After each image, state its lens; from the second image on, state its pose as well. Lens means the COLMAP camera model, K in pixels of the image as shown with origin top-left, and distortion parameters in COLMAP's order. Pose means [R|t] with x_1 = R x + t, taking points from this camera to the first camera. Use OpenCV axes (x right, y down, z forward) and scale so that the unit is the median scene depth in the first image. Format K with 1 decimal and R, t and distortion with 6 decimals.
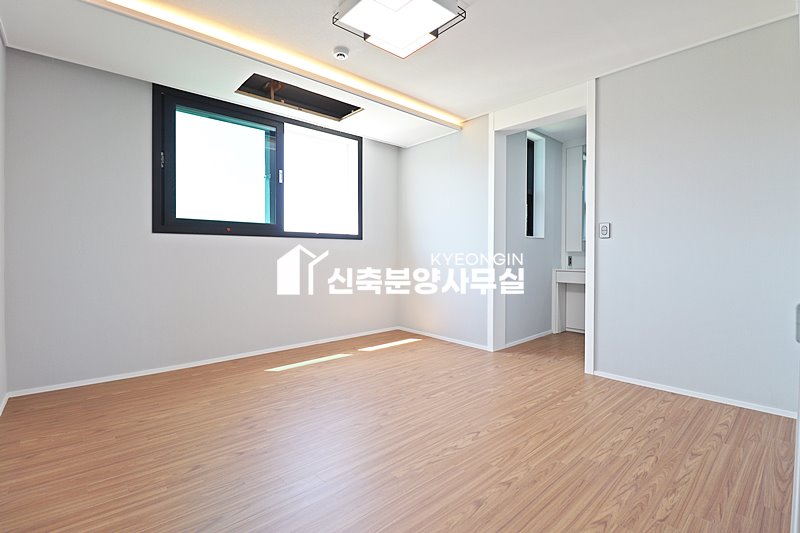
lens RADIAL K [[368.4, 0, 397.1], [0, 368.4, 260.4], [0, 0, 1]] dist [-0.003107, -0.012739]
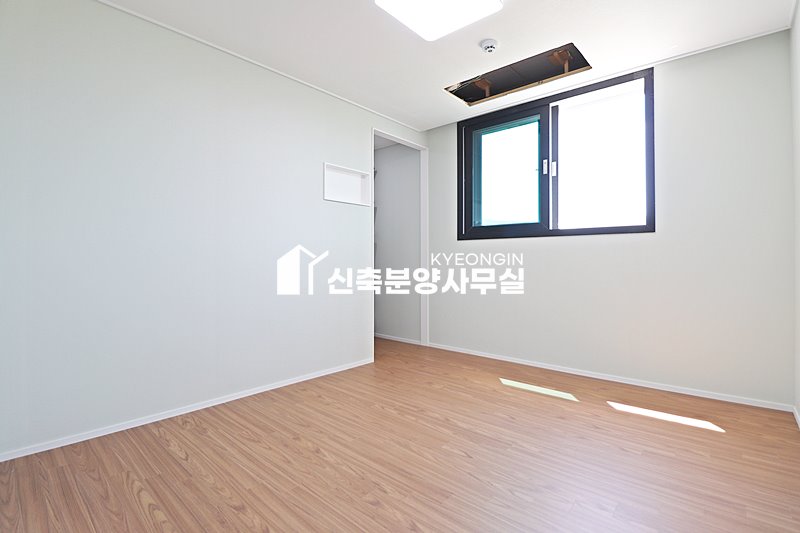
lens RADIAL K [[368.4, 0, 397.1], [0, 368.4, 260.4], [0, 0, 1]] dist [-0.003107, -0.012739]
pose [[0.116577, 0.001089, -0.993181, 0.503319], [-0.017757, 0.999842, -0.000988, -0.001176], [0.993023, 0.017751, 0.116577, 0.556921]]
